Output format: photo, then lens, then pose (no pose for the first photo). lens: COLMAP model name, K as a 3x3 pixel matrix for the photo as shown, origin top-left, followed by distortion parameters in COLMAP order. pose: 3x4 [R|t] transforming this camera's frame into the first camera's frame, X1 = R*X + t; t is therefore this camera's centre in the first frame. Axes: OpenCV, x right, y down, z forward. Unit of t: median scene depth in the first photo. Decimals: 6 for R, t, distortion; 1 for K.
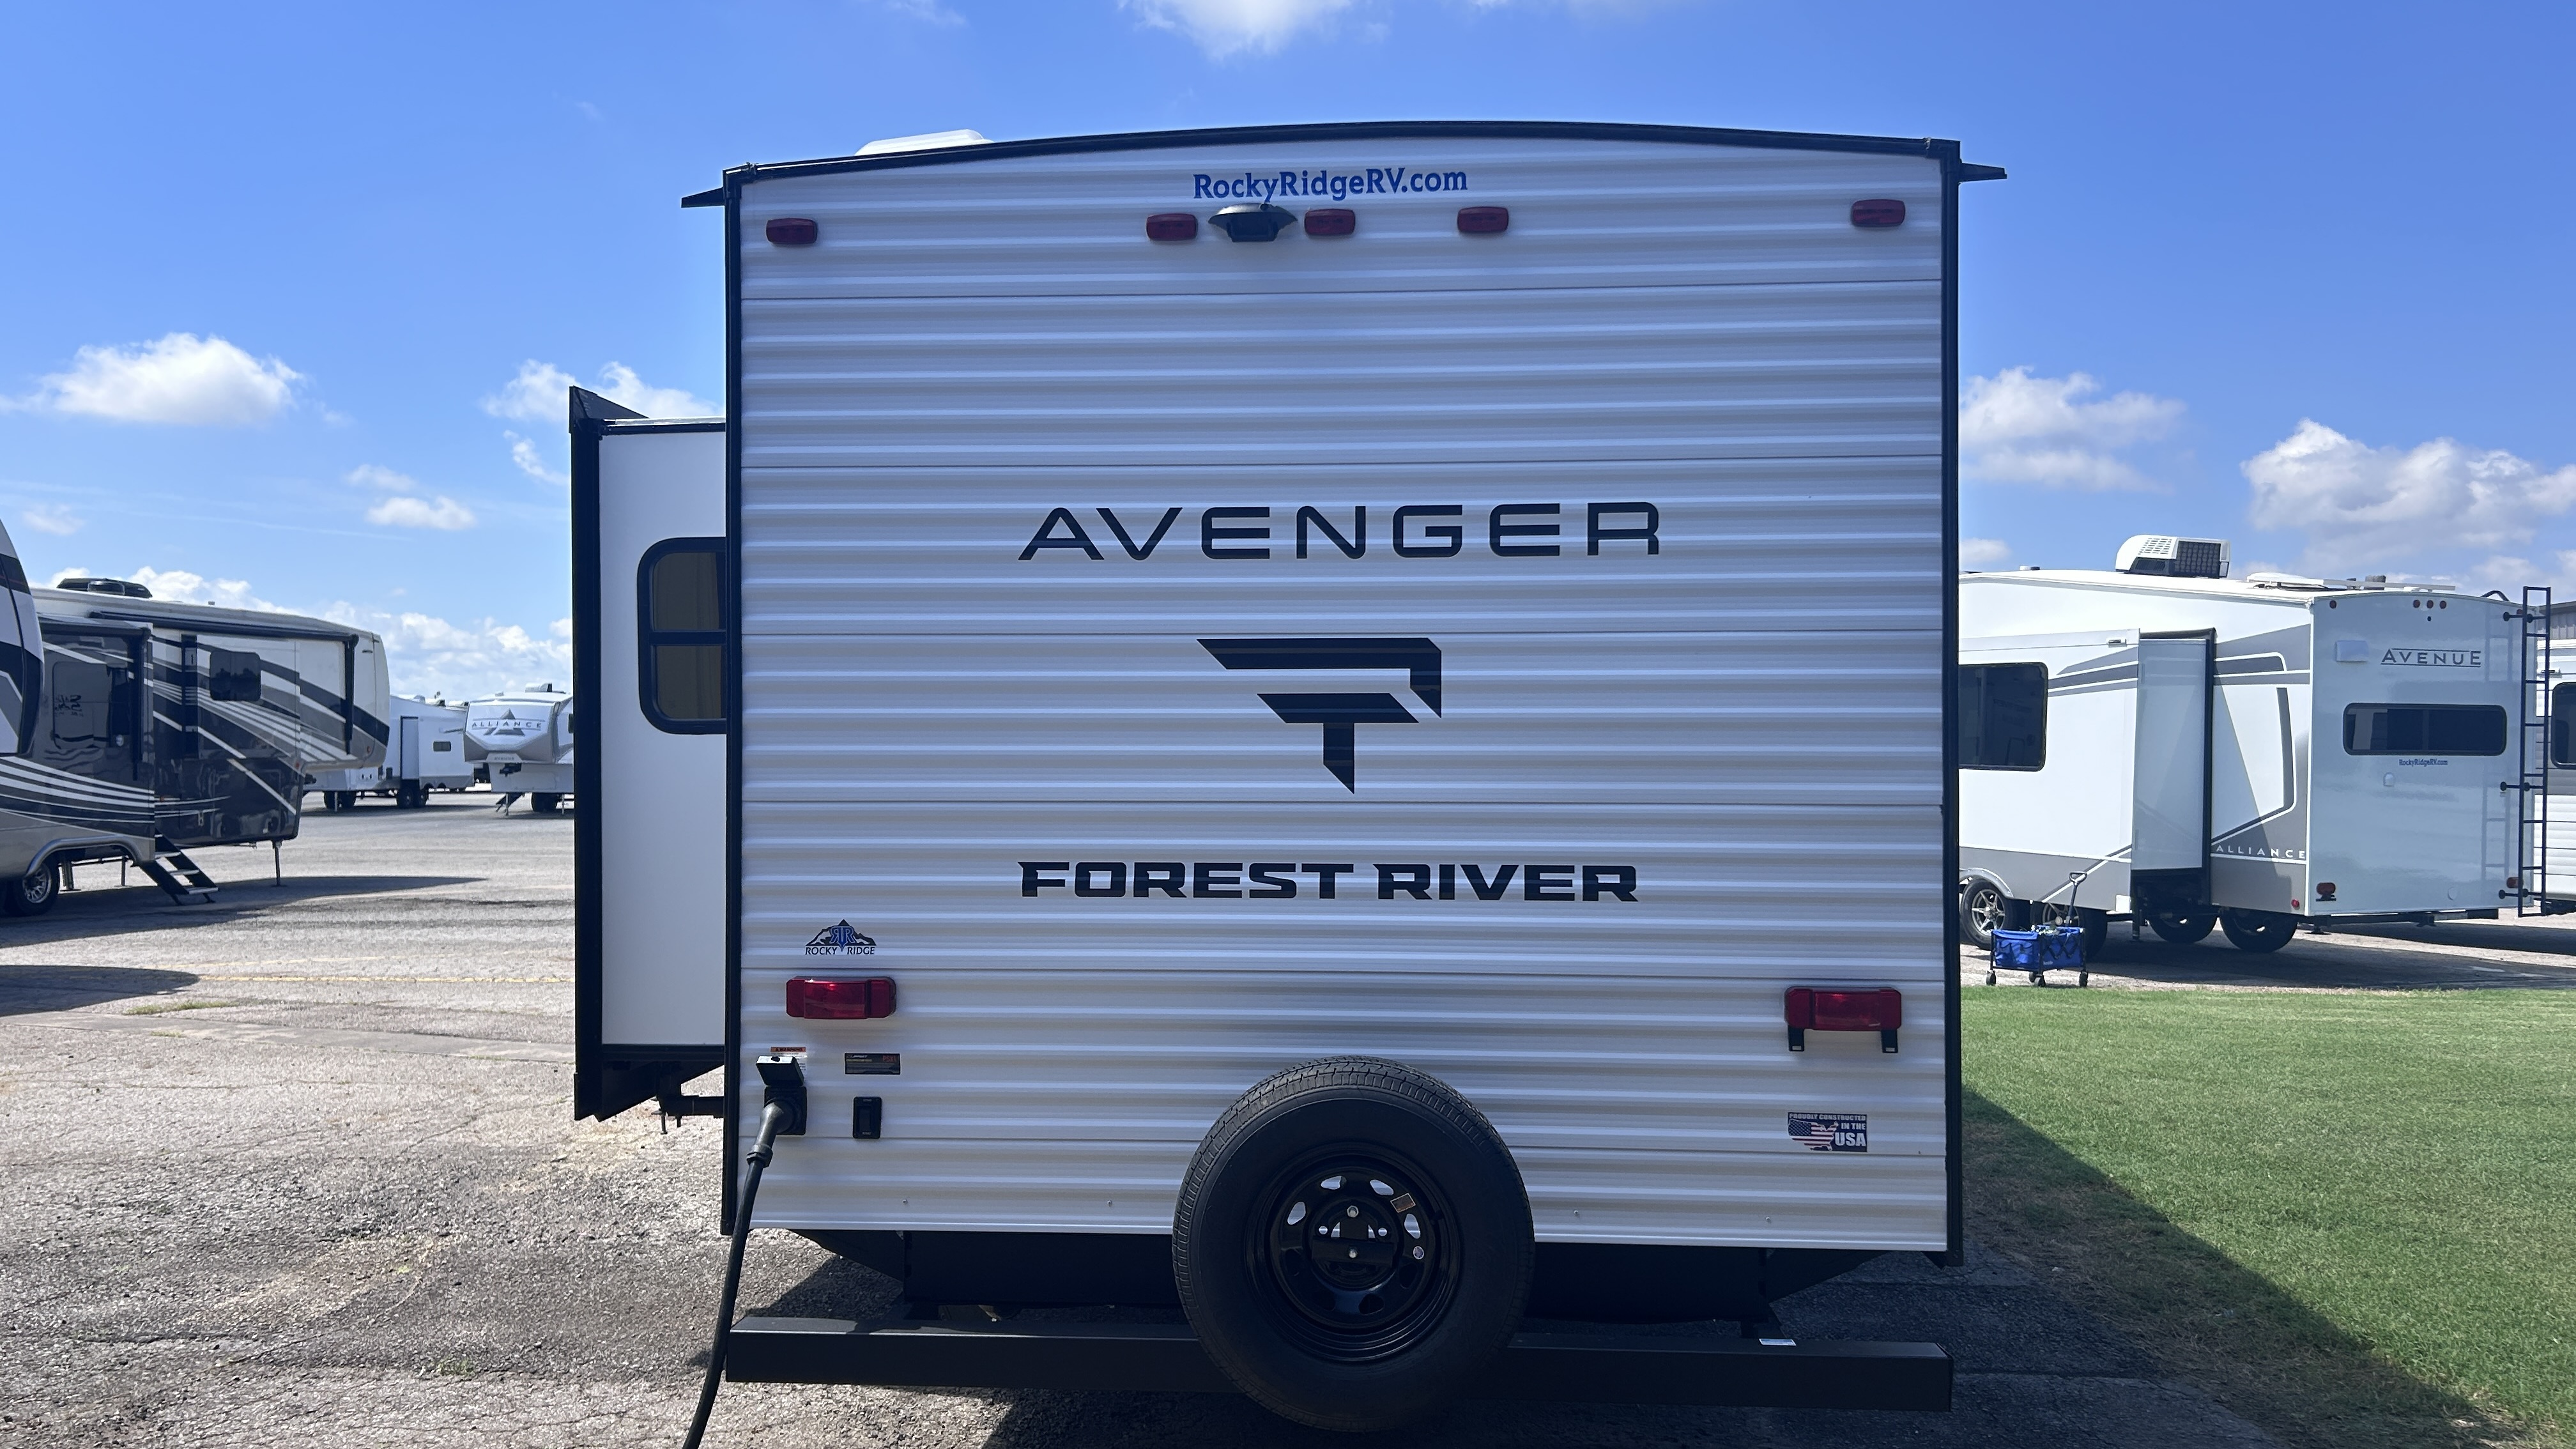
lens RADIAL K [[2003.7, 0, 1280.0], [0, 2003.7, 727.3], [0, 0, 1]] dist [0.077822, -0.048280]
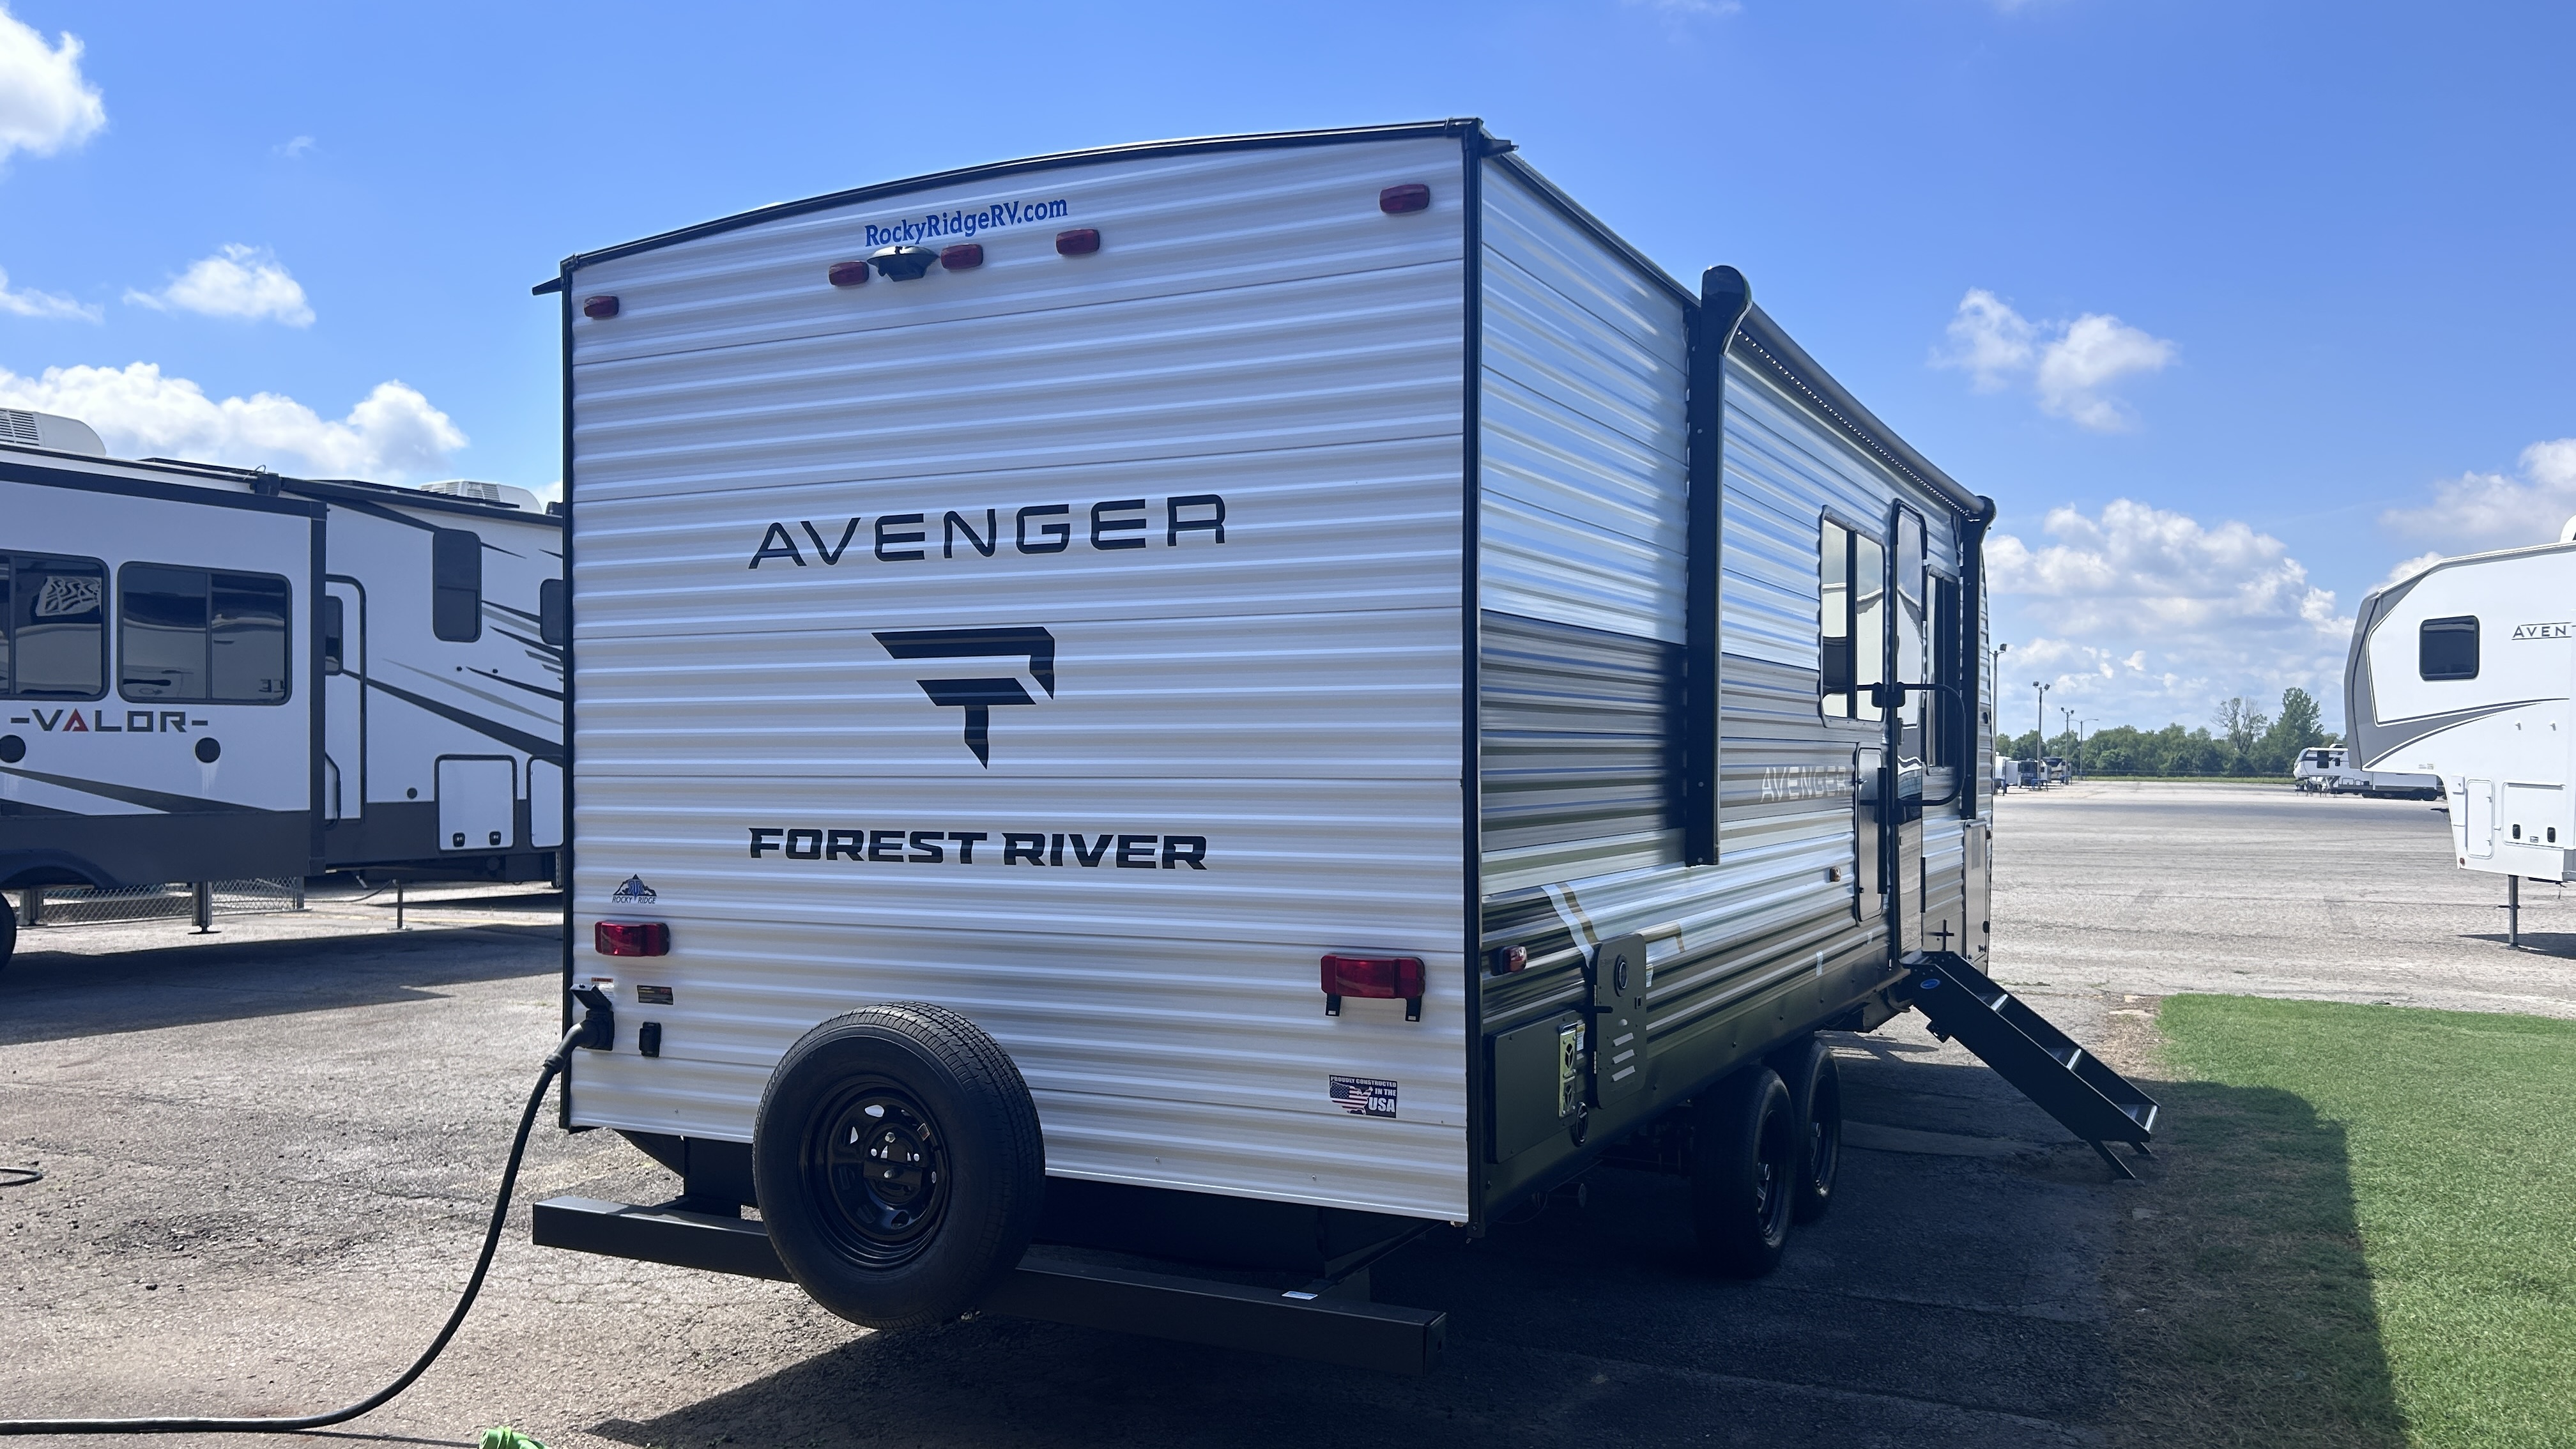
lens RADIAL K [[2003.7, 0, 1289.7], [0, 2003.7, 731.7], [0, 0, 1]] dist [0.077822, -0.048280]
pose [[0.920907, -0.007388, -0.389713, 0.625424], [0.006797, 0.999973, -0.002895, 0.016871], [0.389724, 0.000017, 0.920932, 0.041909]]
